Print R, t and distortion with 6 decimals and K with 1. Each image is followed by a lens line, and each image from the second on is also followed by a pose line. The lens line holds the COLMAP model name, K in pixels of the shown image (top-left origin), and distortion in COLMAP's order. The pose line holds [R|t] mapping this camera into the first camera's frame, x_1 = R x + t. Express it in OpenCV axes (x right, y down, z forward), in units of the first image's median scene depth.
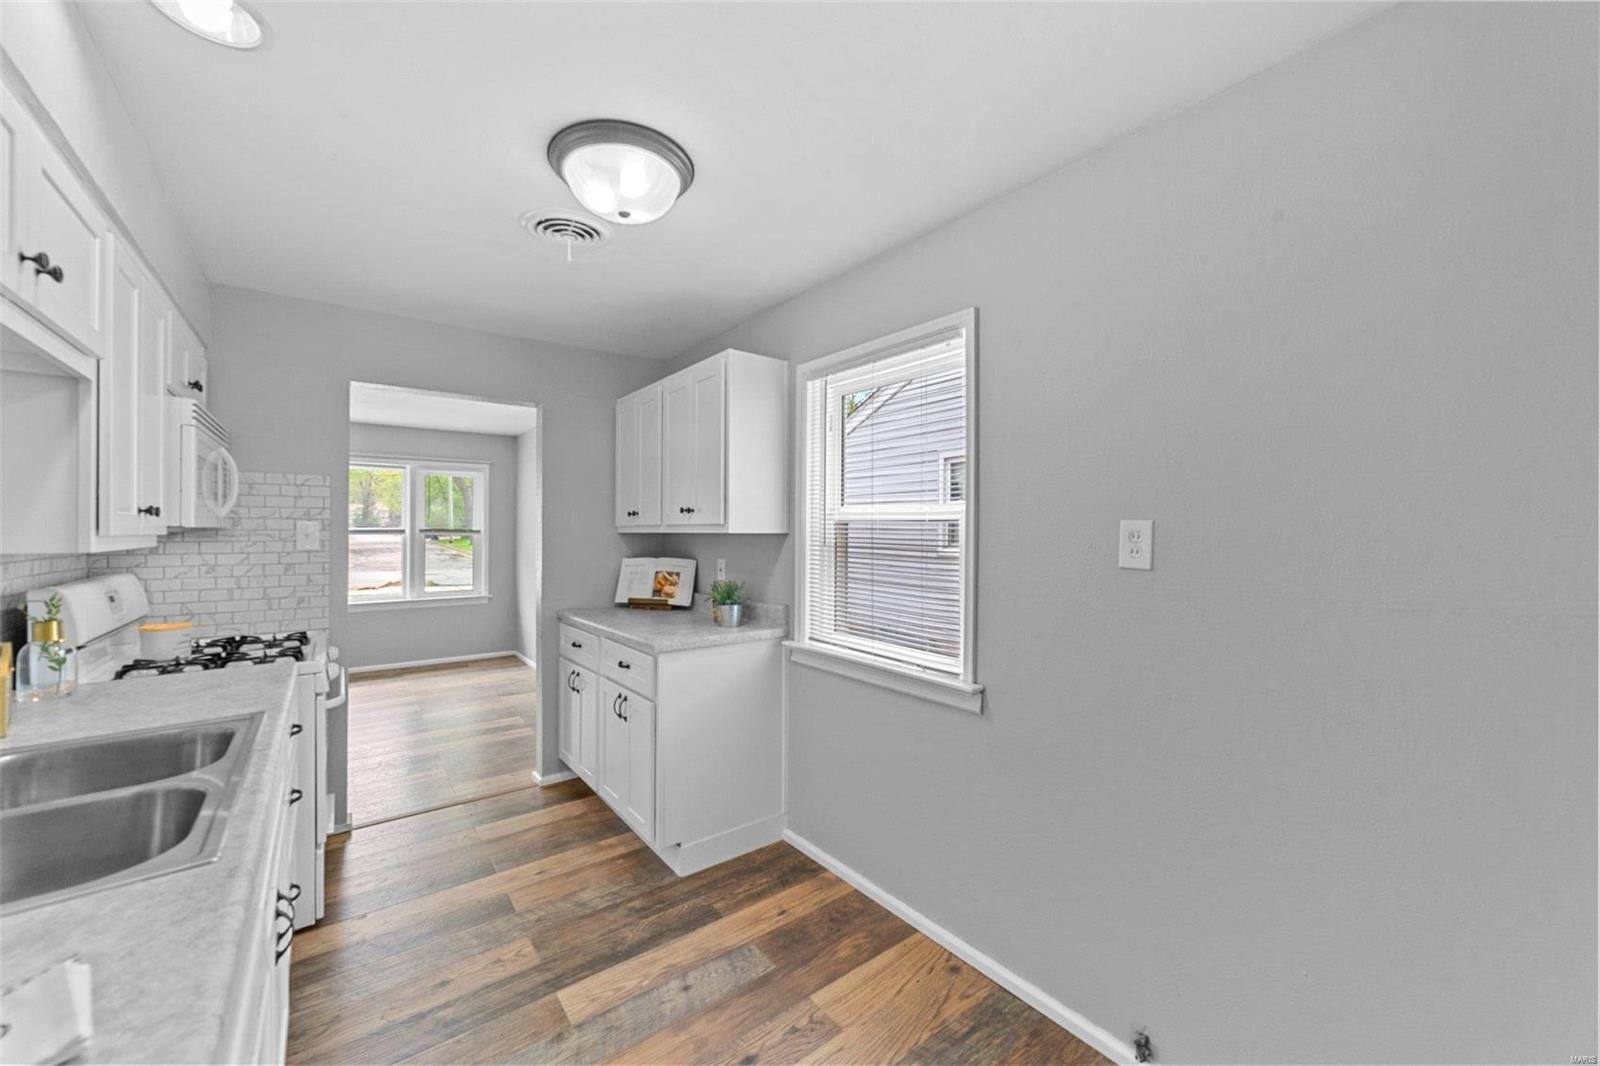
lens RADIAL K [[610.7, 0, 800.2], [0, 610.7, 529.7], [0, 0, 1]] dist [-0.026790, 0.009976]
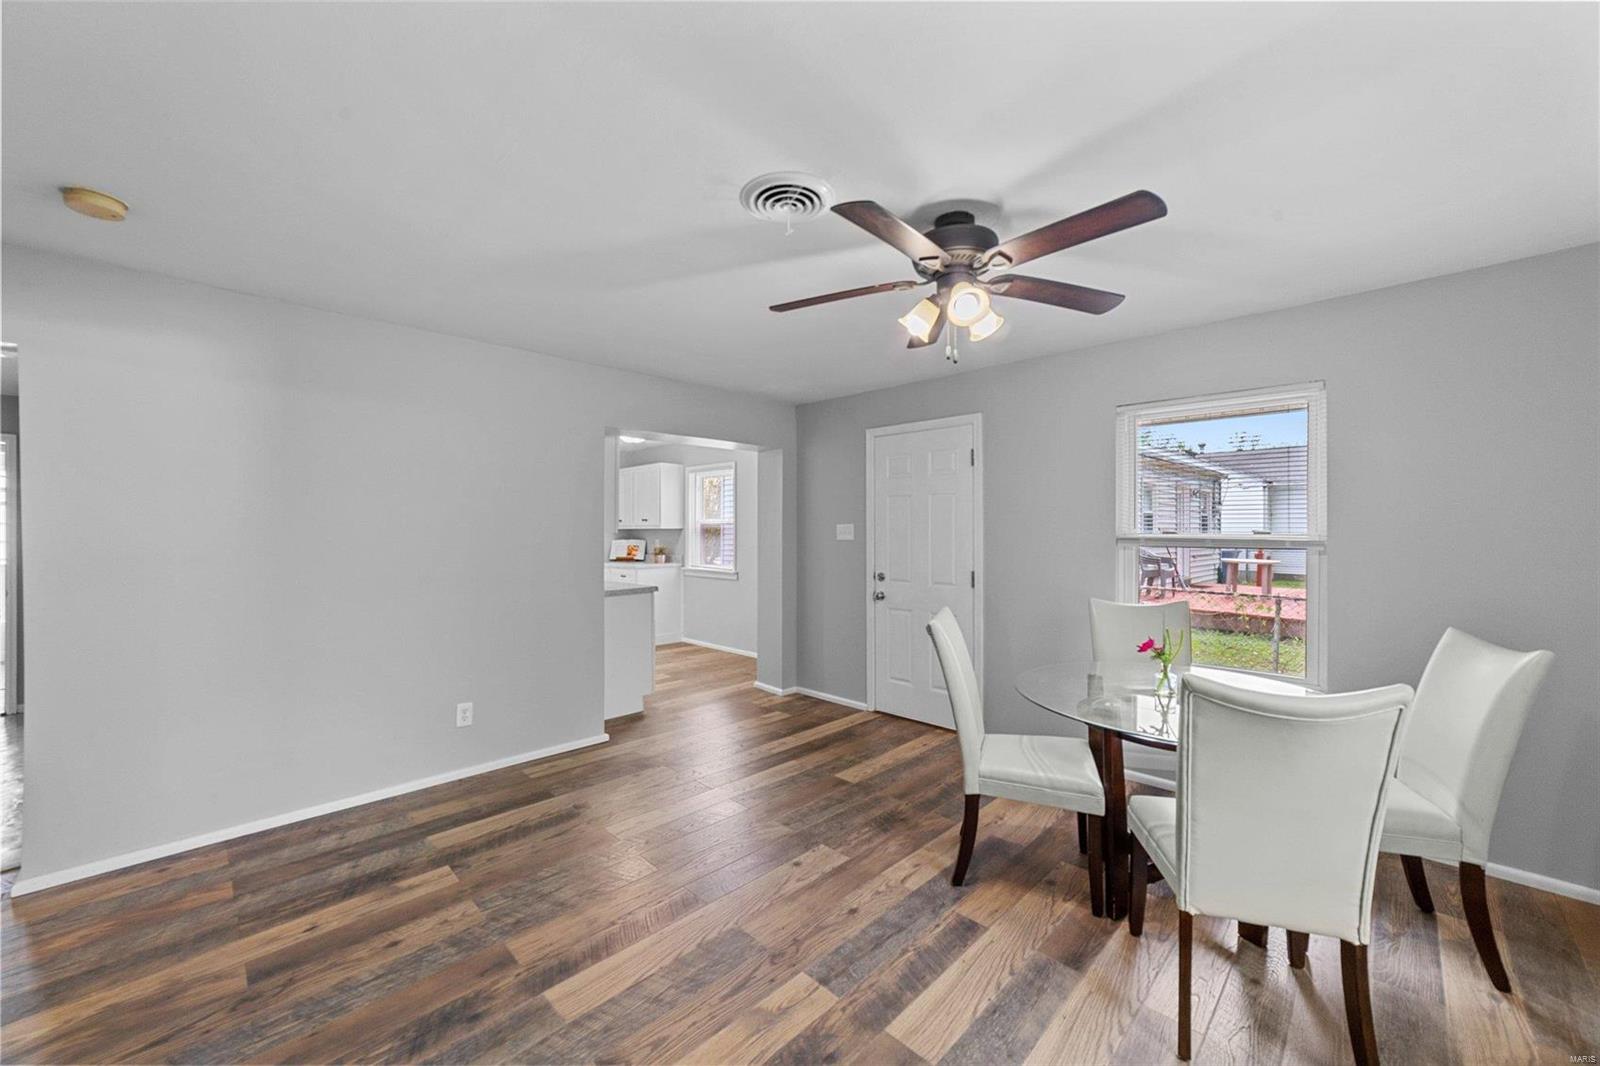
lens RADIAL K [[610.7, 0, 800.2], [0, 610.7, 529.7], [0, 0, 1]] dist [-0.026790, 0.009976]
pose [[0.991433, -0.003693, 0.130566, 0.152989], [0.003562, 0.999993, 0.001241, 0.009884], [-0.130570, -0.000765, 0.991439, -1.892143]]
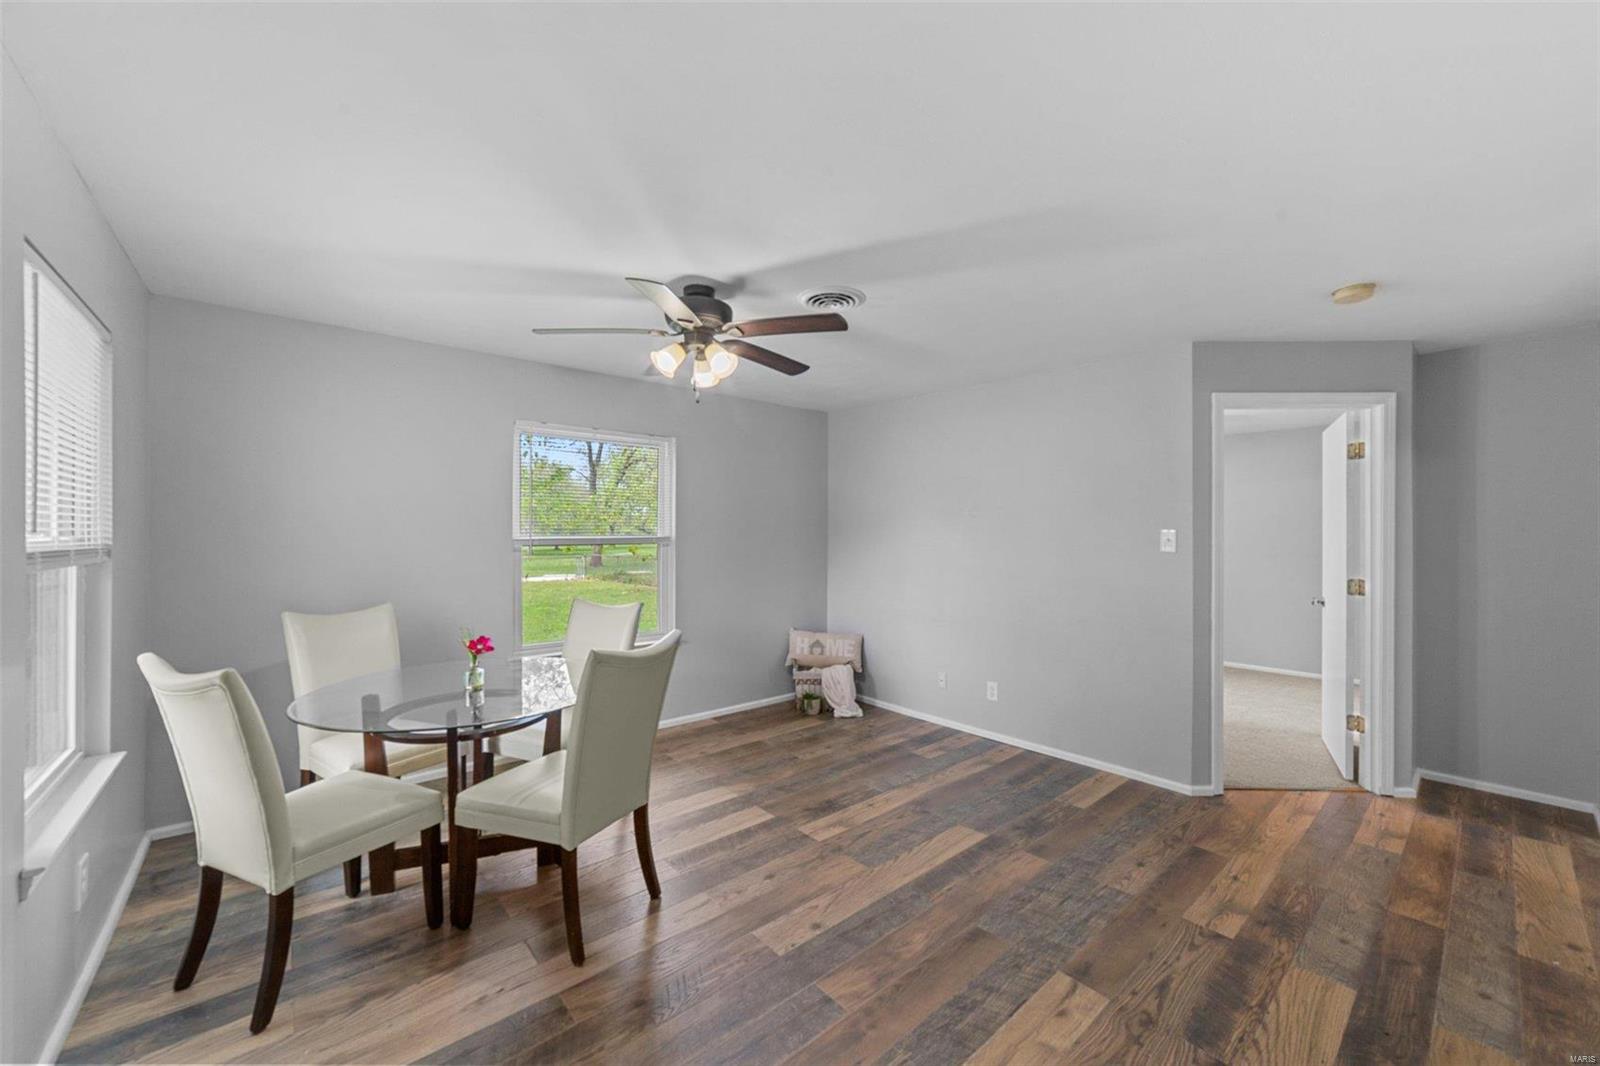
lens RADIAL K [[610.7, 0, 800.2], [0, 610.7, 529.7], [0, 0, 1]] dist [-0.026790, 0.009976]
pose [[-0.998624, -0.009926, -0.051493, 0.345516], [-0.009728, 0.999944, -0.004084, 0.005306], [0.051530, -0.003578, -0.998665, -0.074232]]
